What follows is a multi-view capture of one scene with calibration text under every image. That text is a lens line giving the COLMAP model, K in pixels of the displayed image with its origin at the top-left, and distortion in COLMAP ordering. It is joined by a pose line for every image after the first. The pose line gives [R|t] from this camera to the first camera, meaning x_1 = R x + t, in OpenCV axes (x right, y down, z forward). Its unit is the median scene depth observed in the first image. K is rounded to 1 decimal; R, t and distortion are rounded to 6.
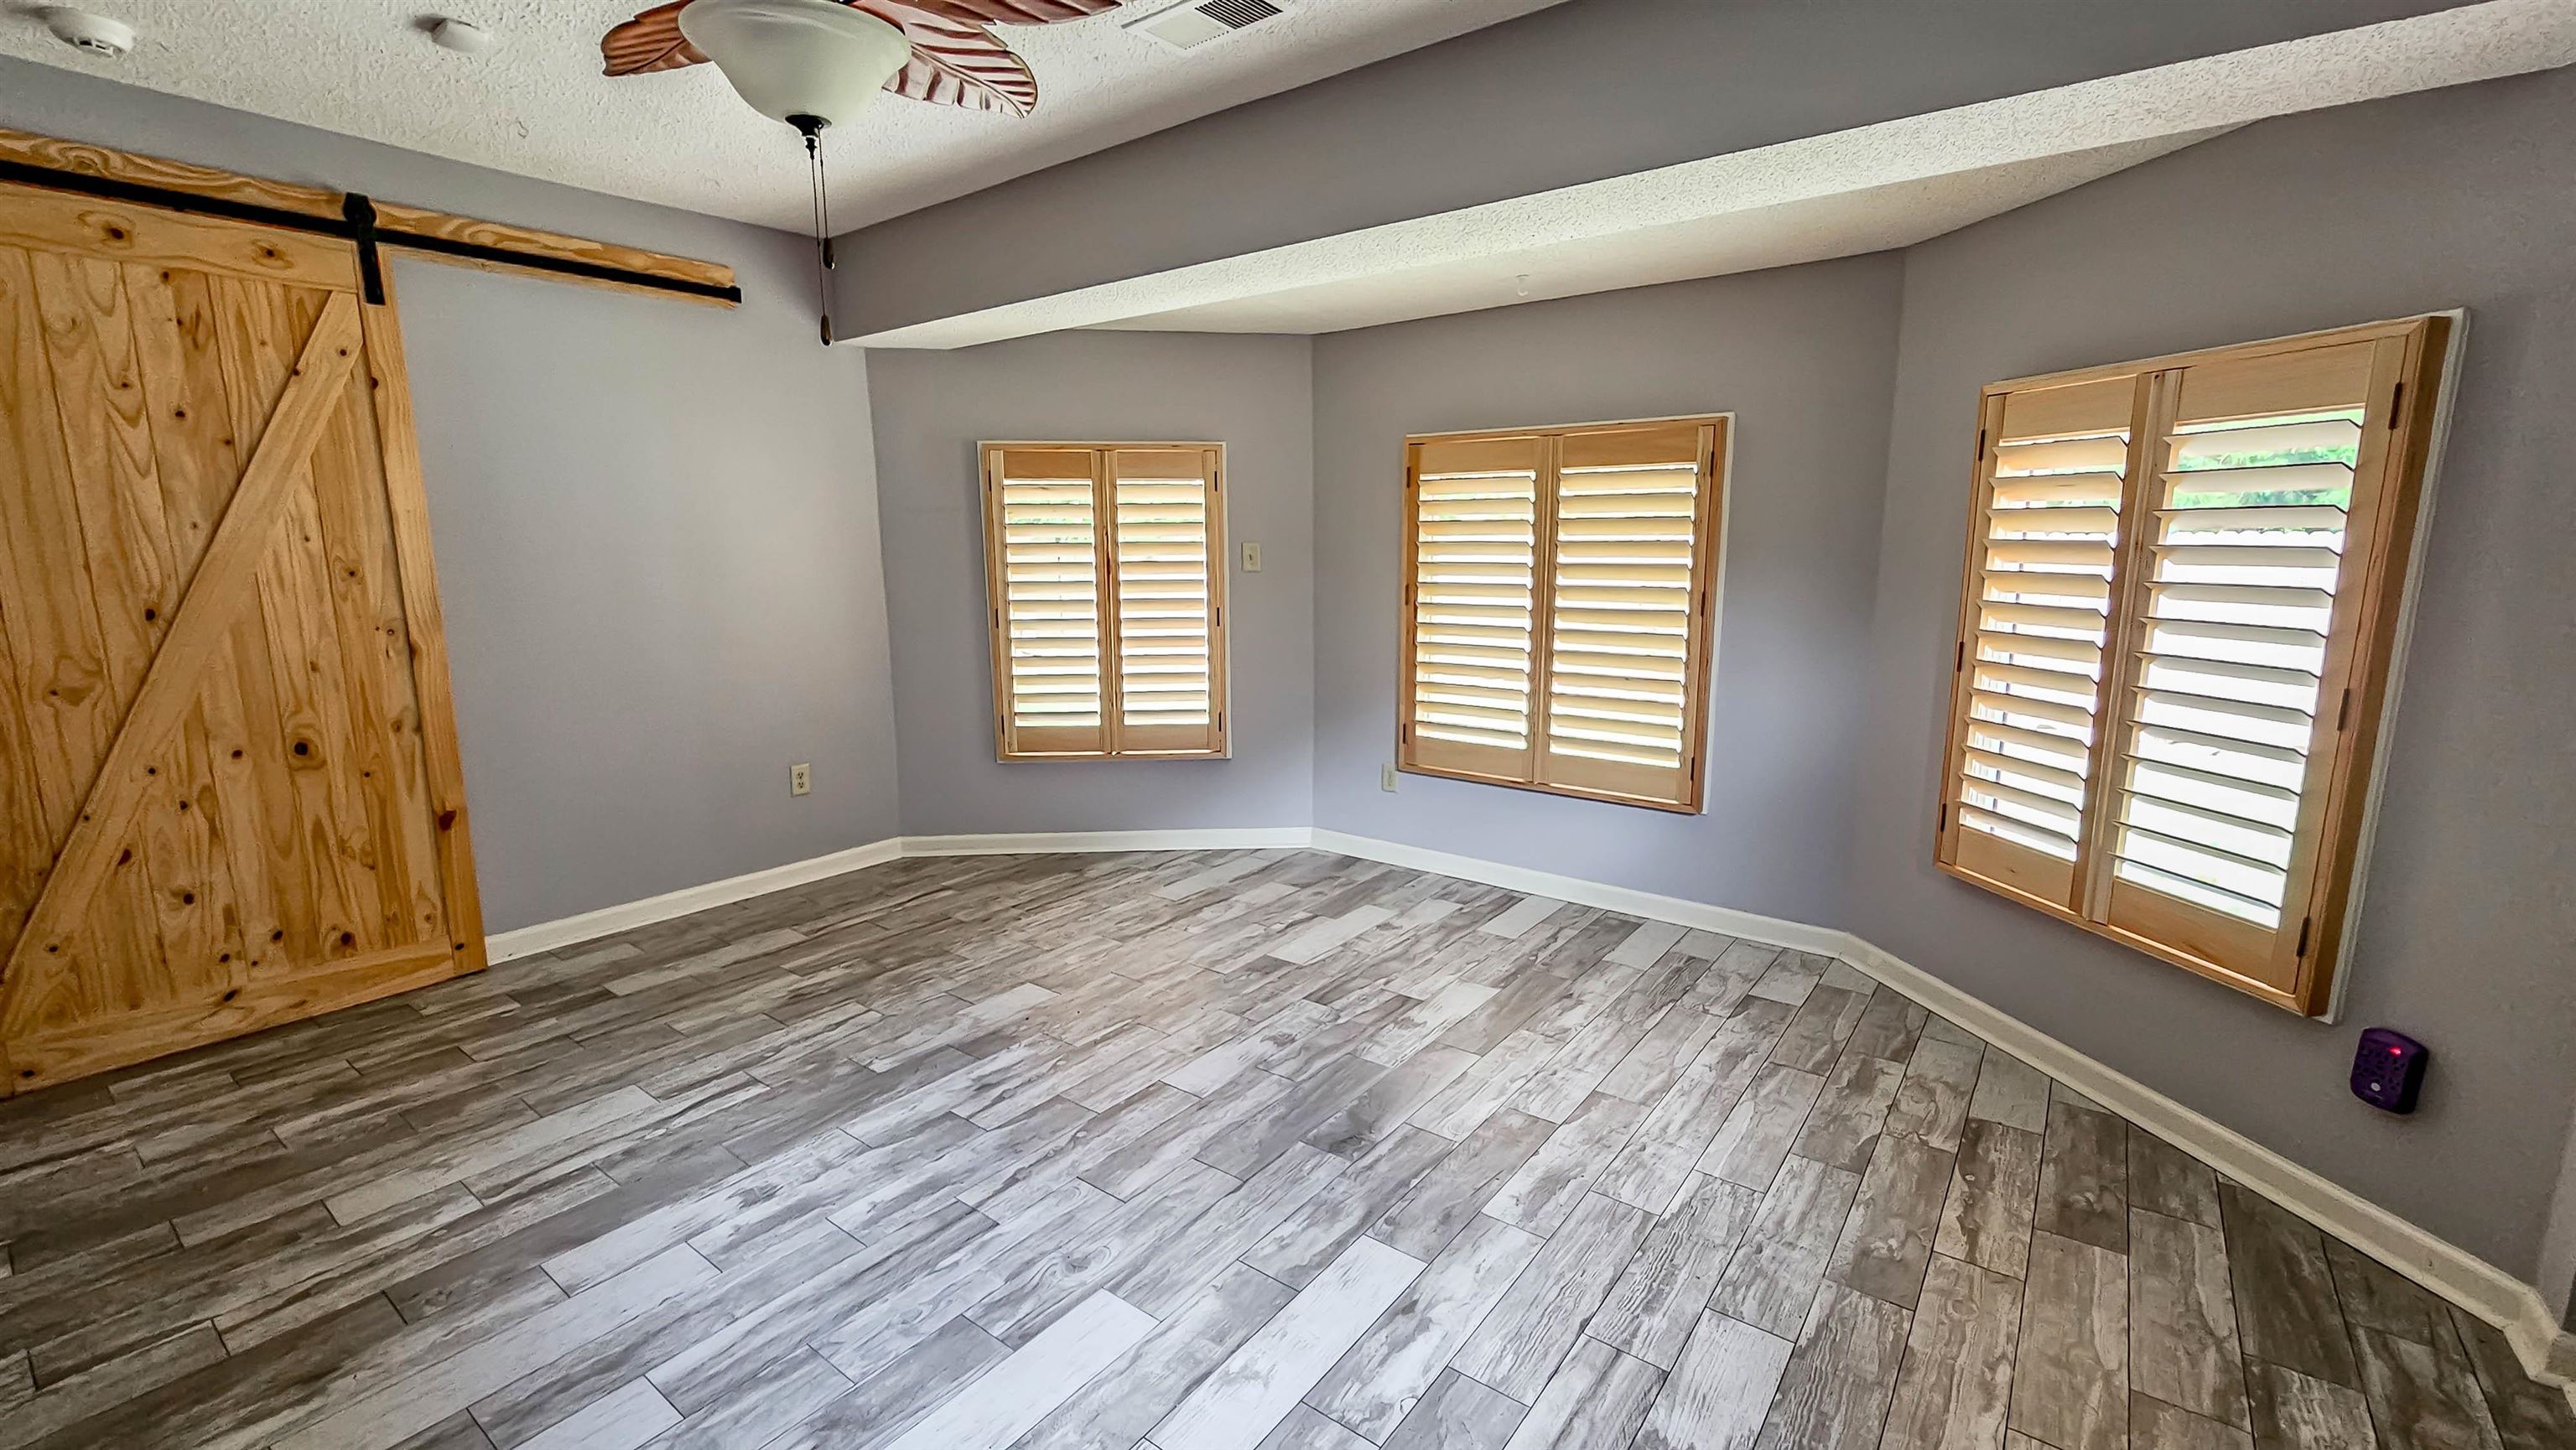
lens RADIAL K [[1059.9, 0, 1279.6], [0, 1059.9, 726.3], [0, 0, 1]] dist [-0.002035, 0.001792]
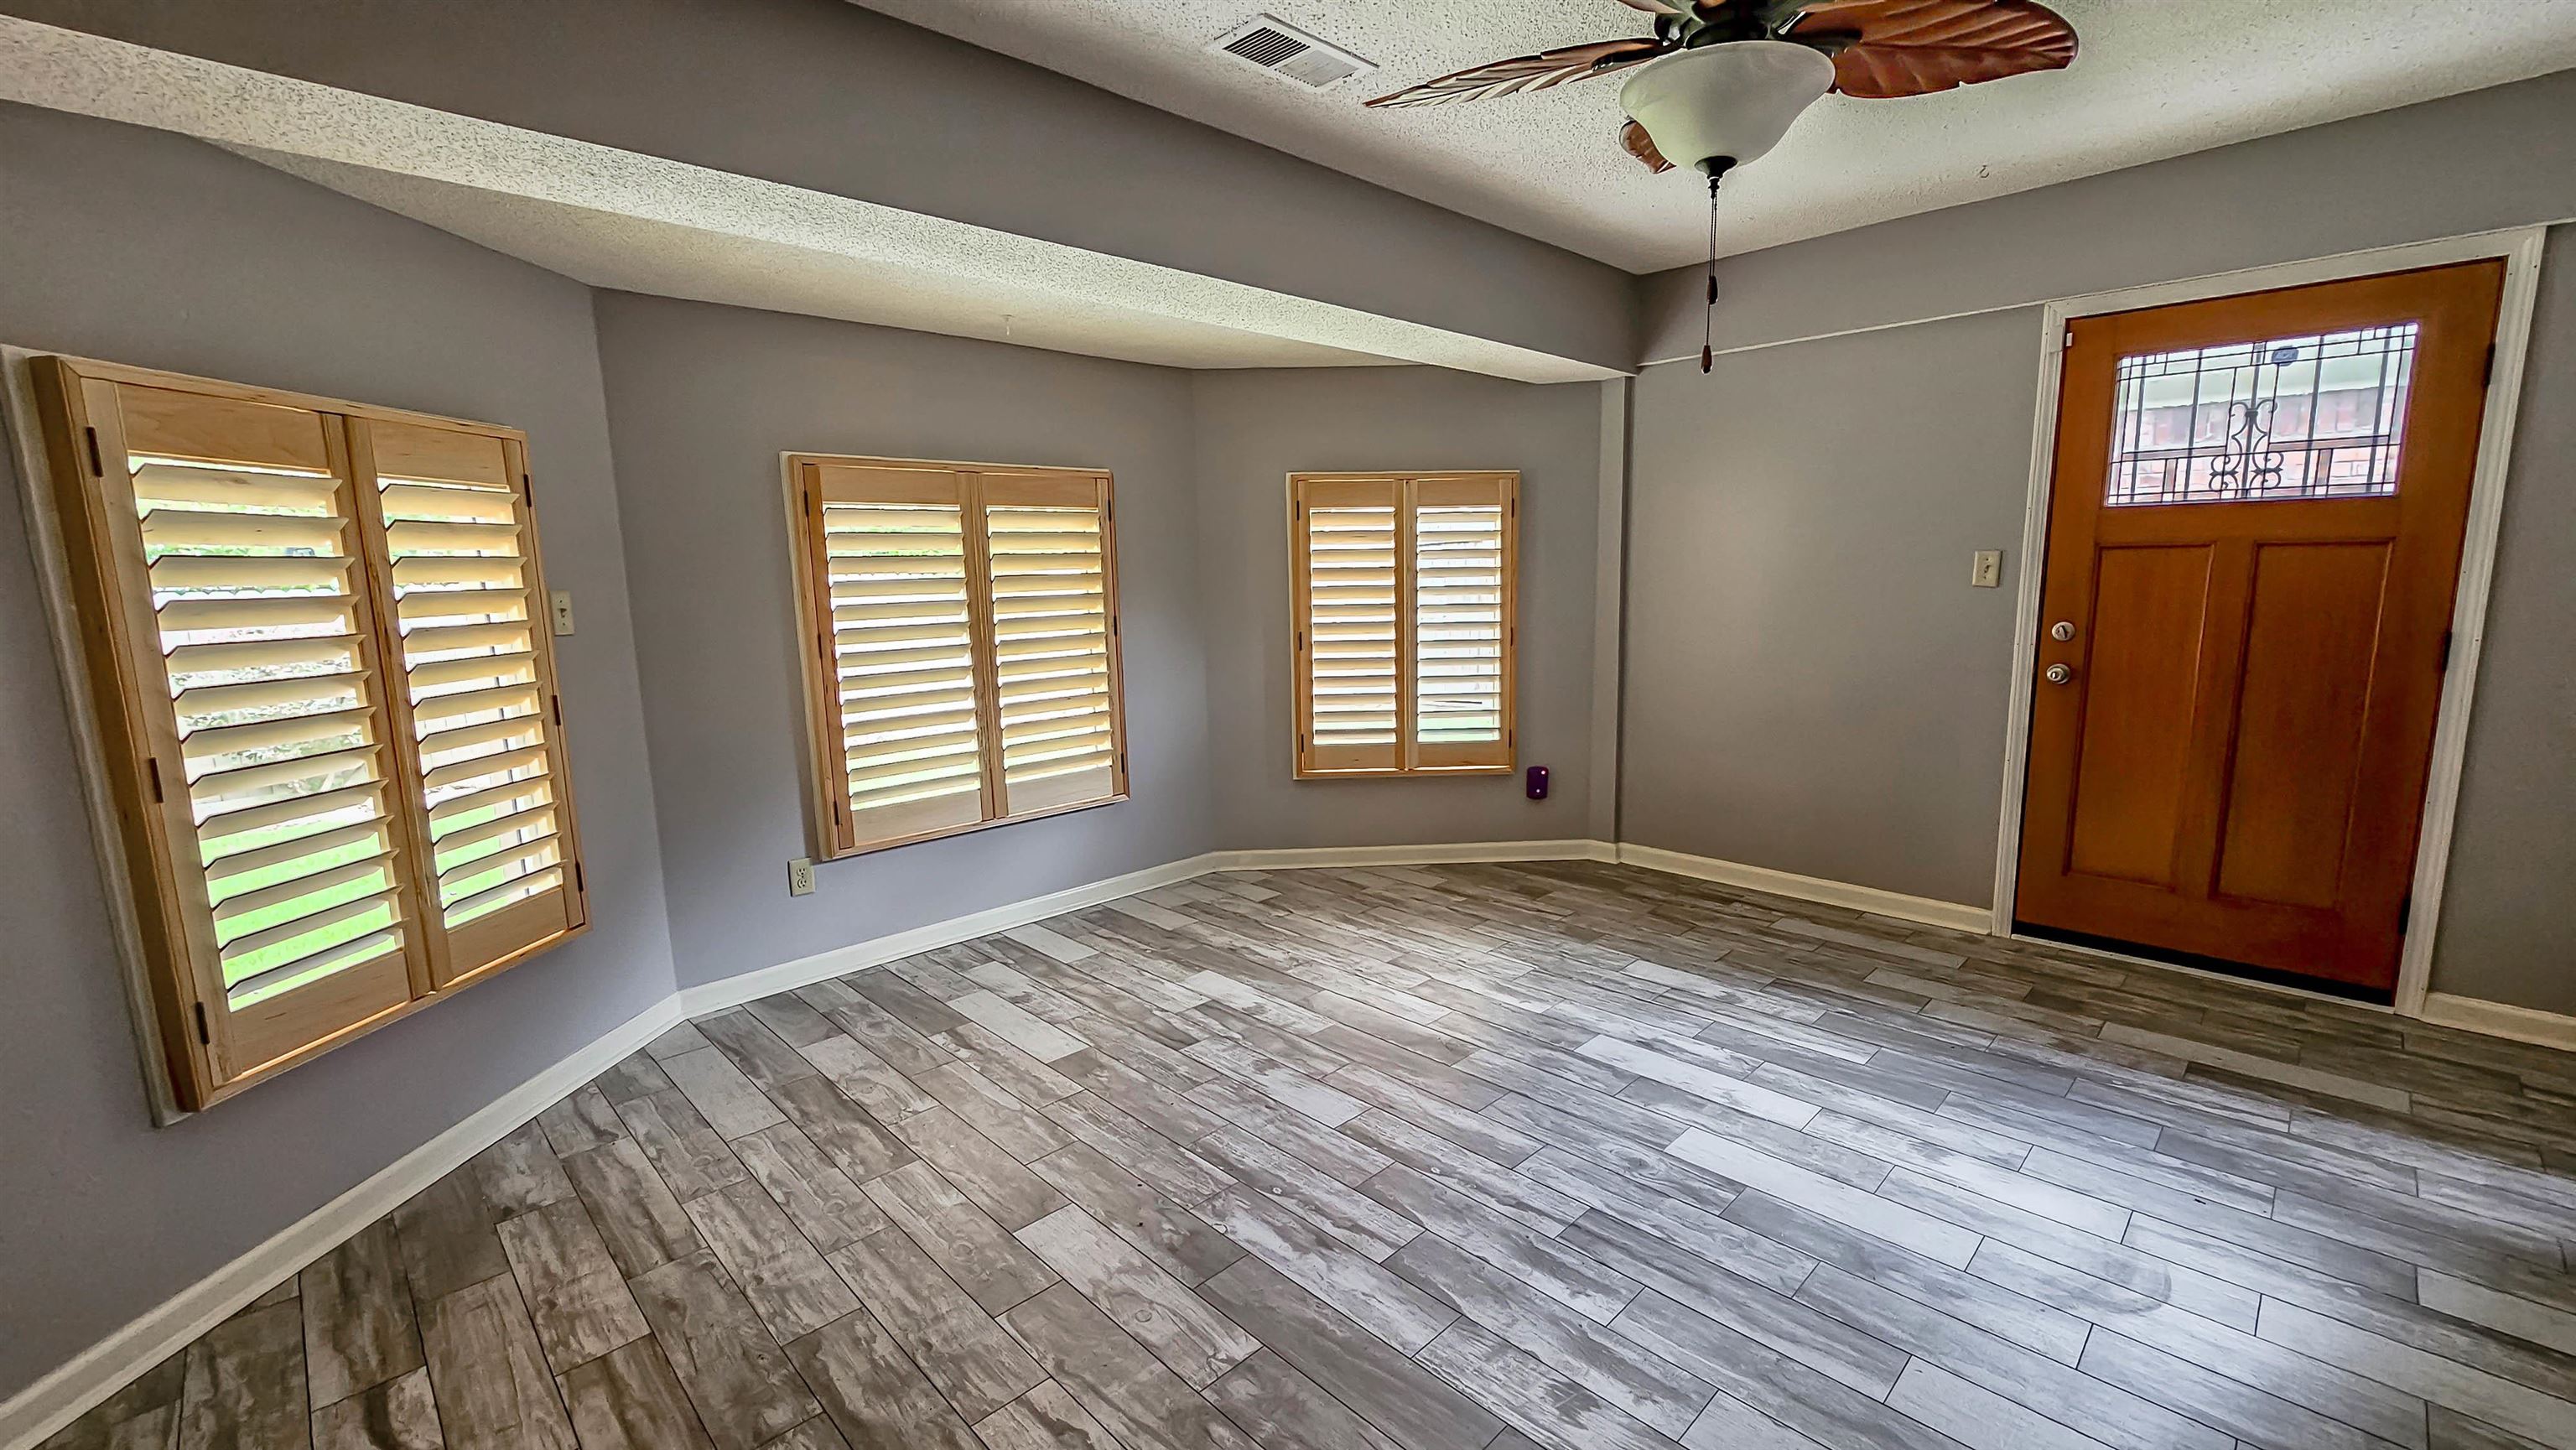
lens RADIAL K [[1059.9, 0, 1275.4], [0, 1059.9, 730.1], [0, 0, 1]] dist [-0.002035, 0.001792]
pose [[0.158028, -0.152056, 0.975657, -0.938071], [0.194689, 0.973474, 0.120182, -0.133778], [-0.968051, 0.170958, 0.183440, 0.760408]]
